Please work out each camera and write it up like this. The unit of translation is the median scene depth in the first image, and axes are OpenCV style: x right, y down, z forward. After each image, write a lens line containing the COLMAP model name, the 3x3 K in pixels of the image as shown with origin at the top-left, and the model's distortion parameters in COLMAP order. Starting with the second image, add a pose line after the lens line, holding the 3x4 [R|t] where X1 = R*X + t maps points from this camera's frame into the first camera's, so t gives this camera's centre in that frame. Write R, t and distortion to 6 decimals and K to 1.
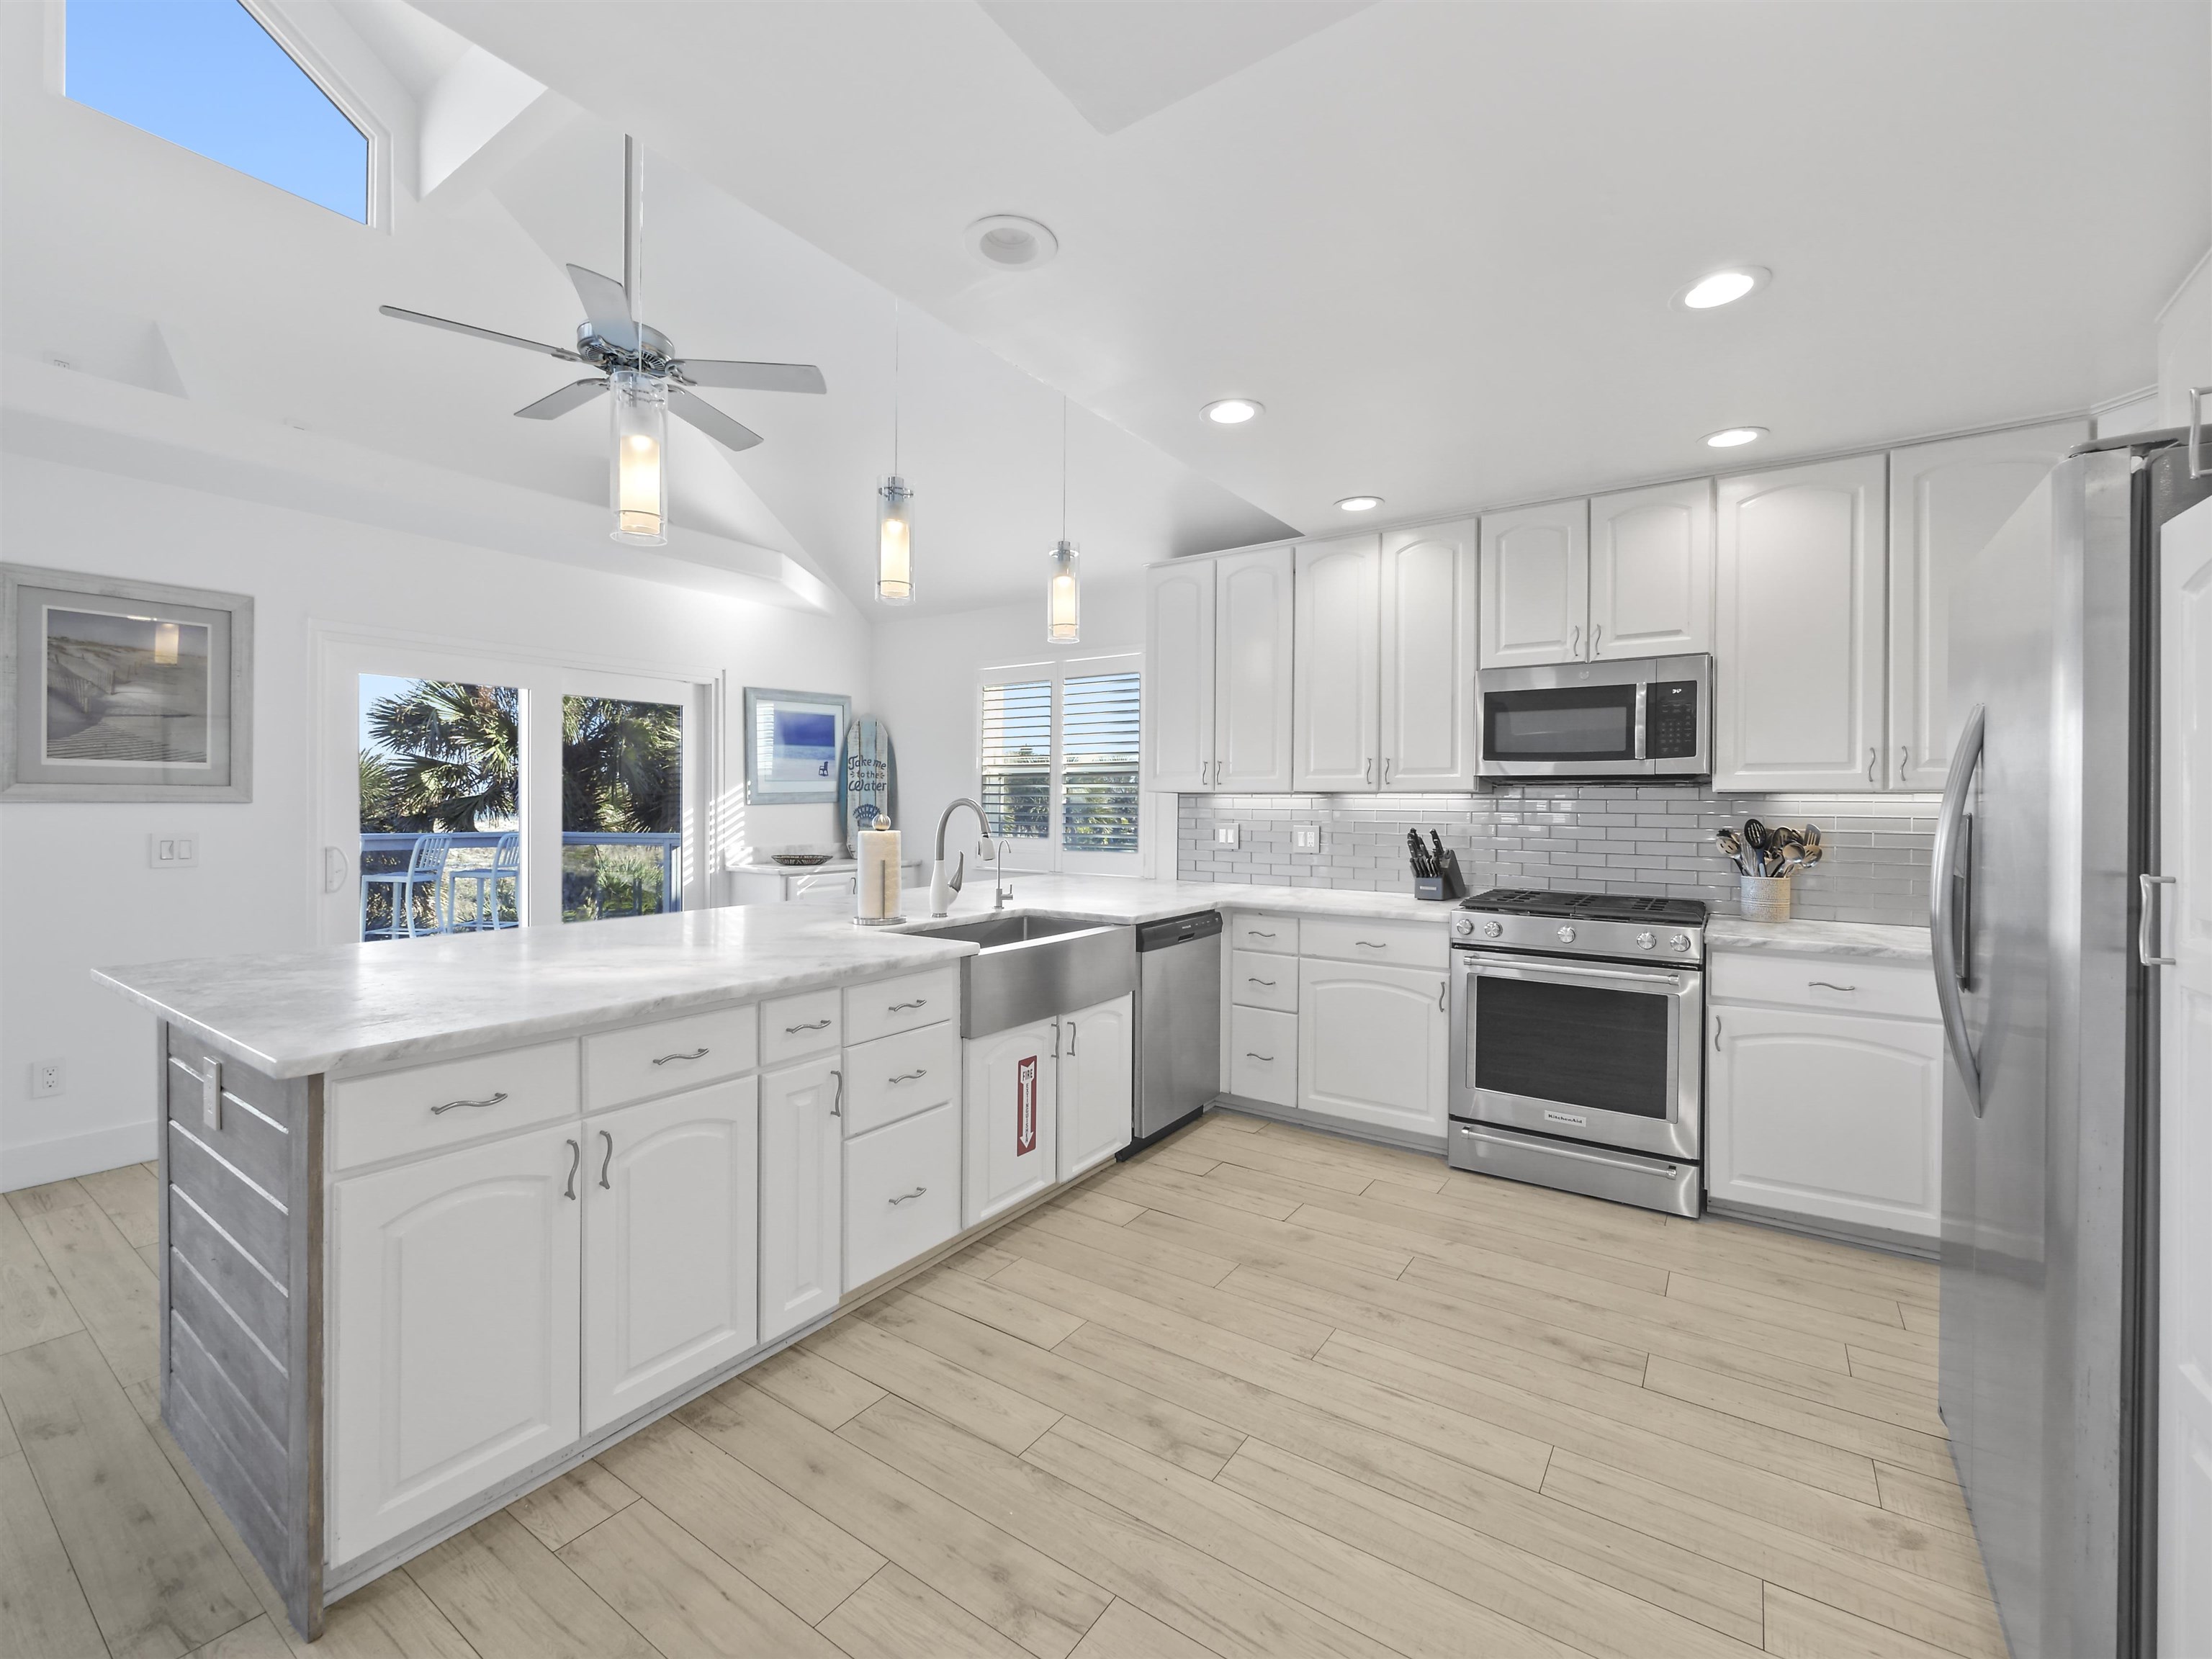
lens RADIAL K [[925.8, 0, 1105.2], [0, 925.8, 809.1], [0, 0, 1]] dist [-0.001111, -0.000005]
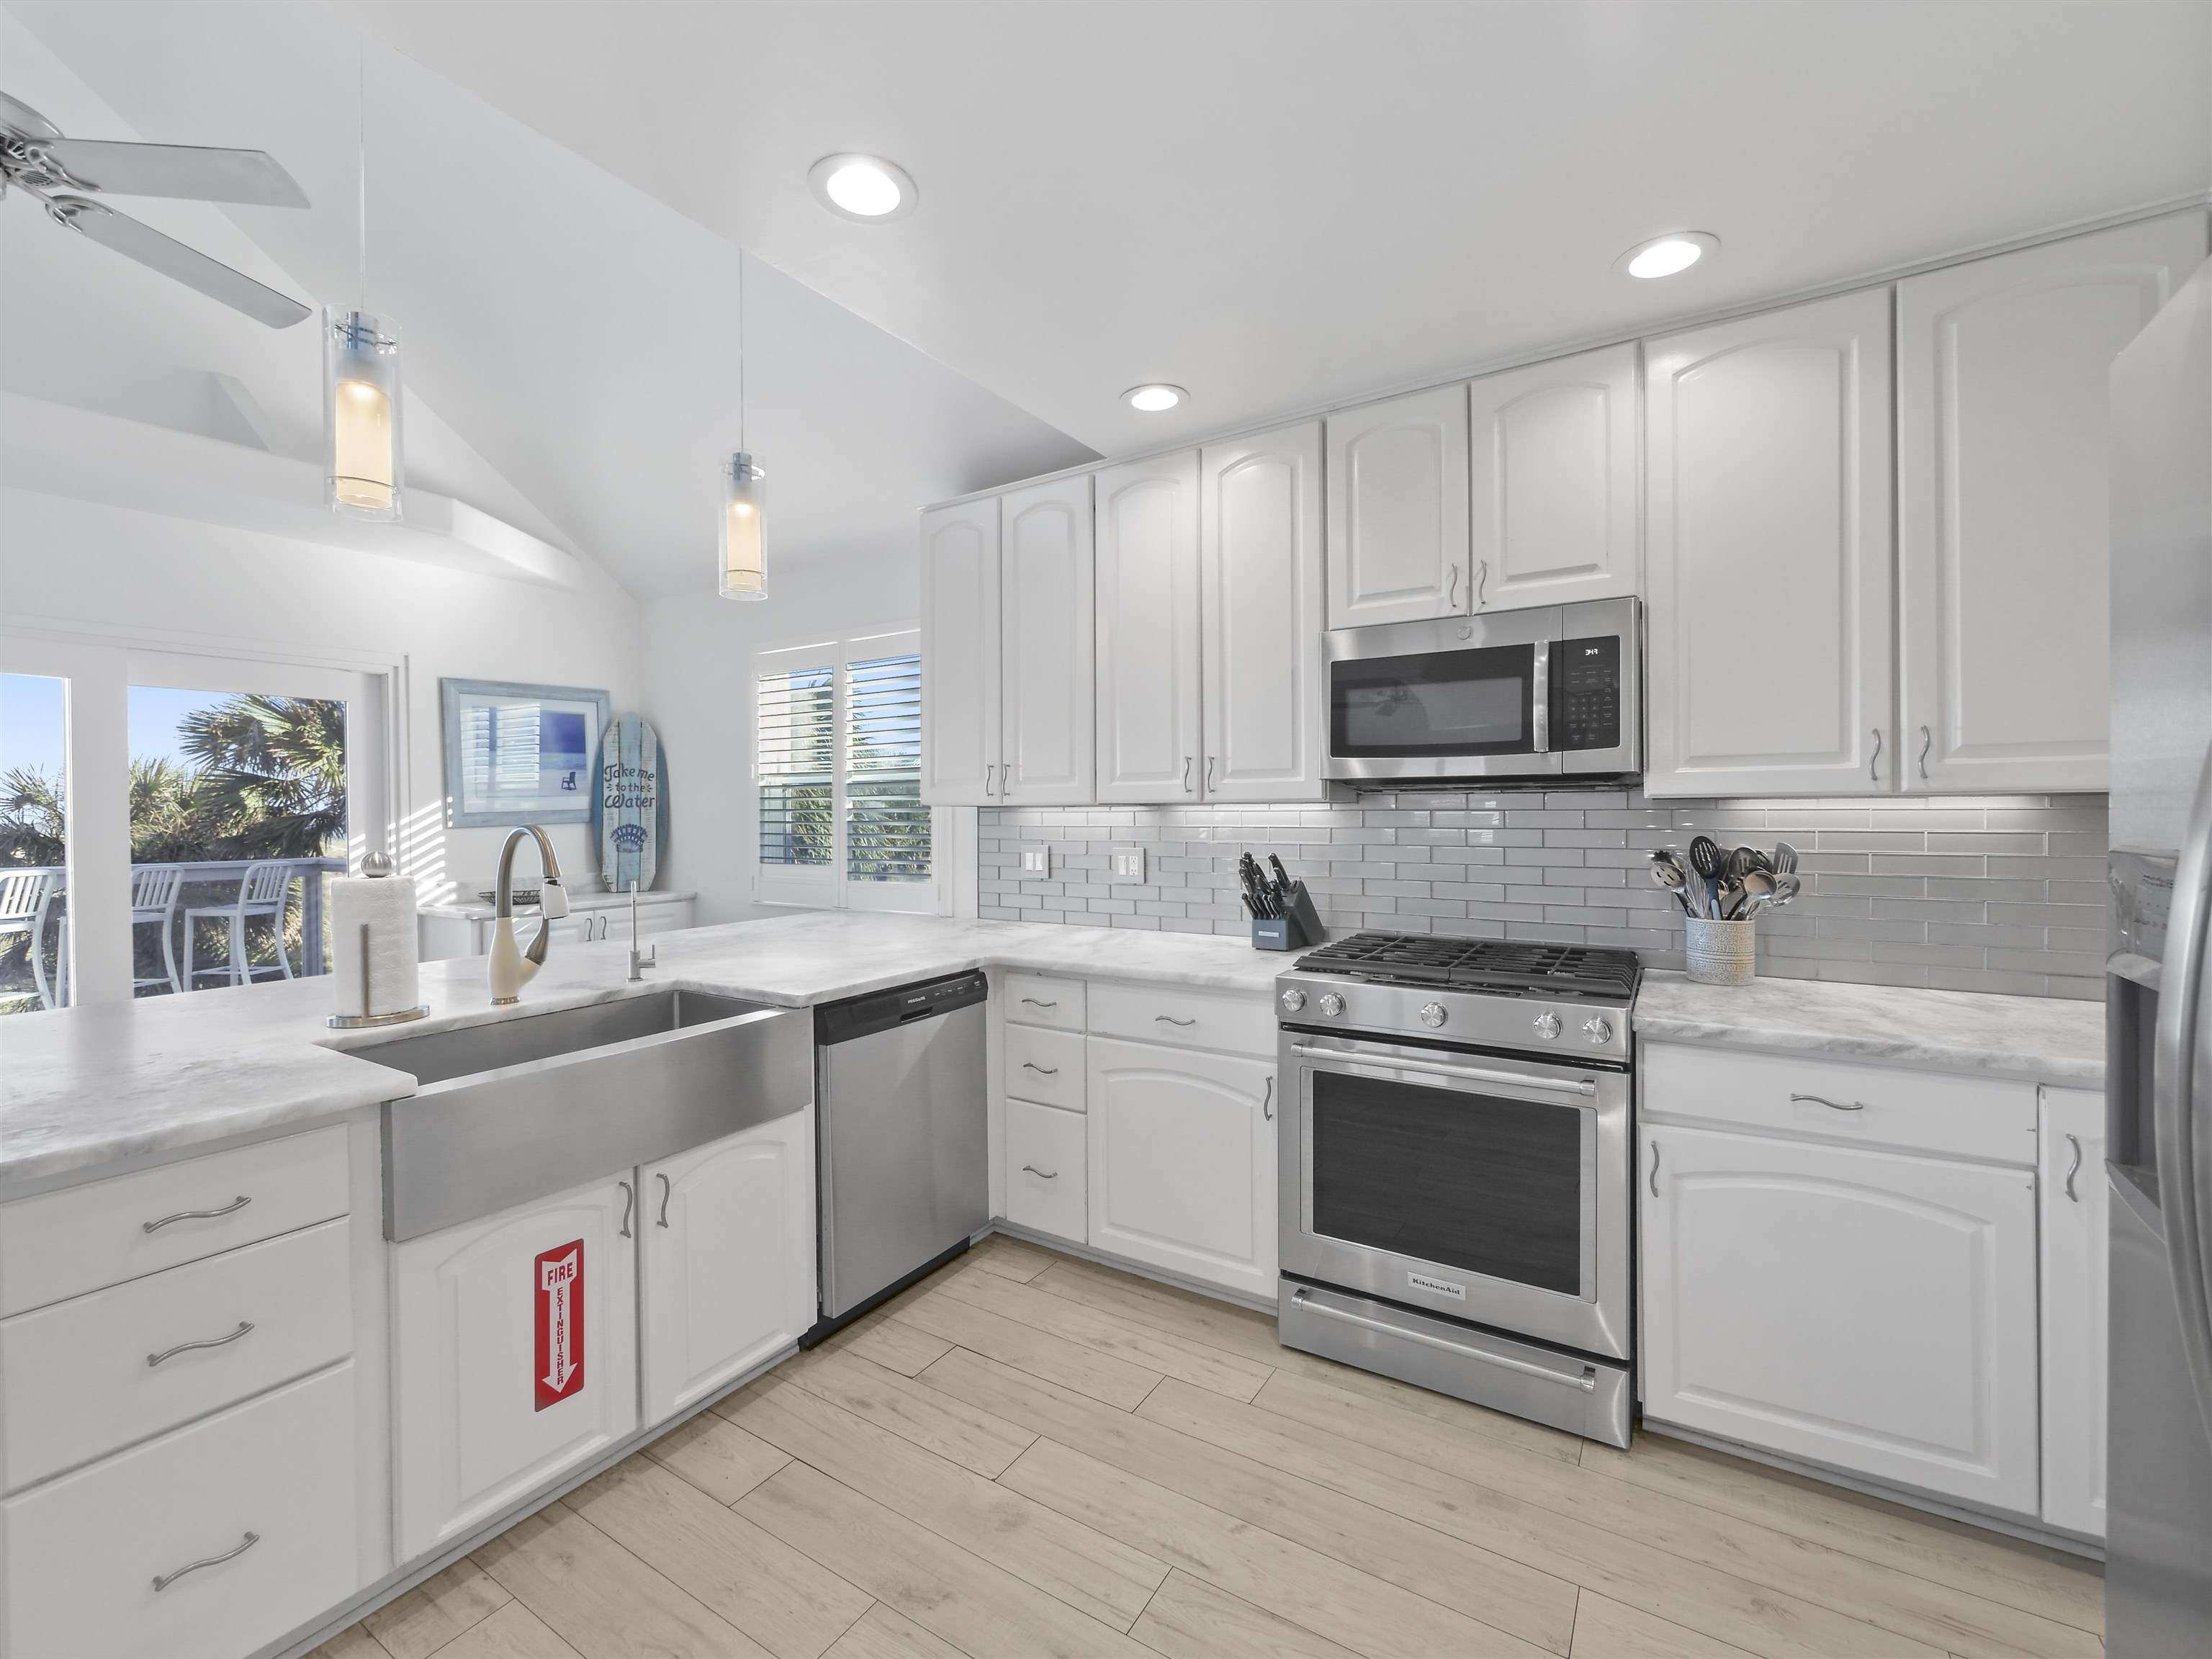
lens RADIAL K [[927.0, 0, 1101.4], [0, 927.0, 819.5], [0, 0, 1]] dist [-0.000554, -0.000130]
pose [[0.999132, -0.014349, 0.039104, 0.208169], [0.014259, 0.999895, 0.002567, -0.009474], [-0.039136, -0.002007, 0.999232, 0.301343]]
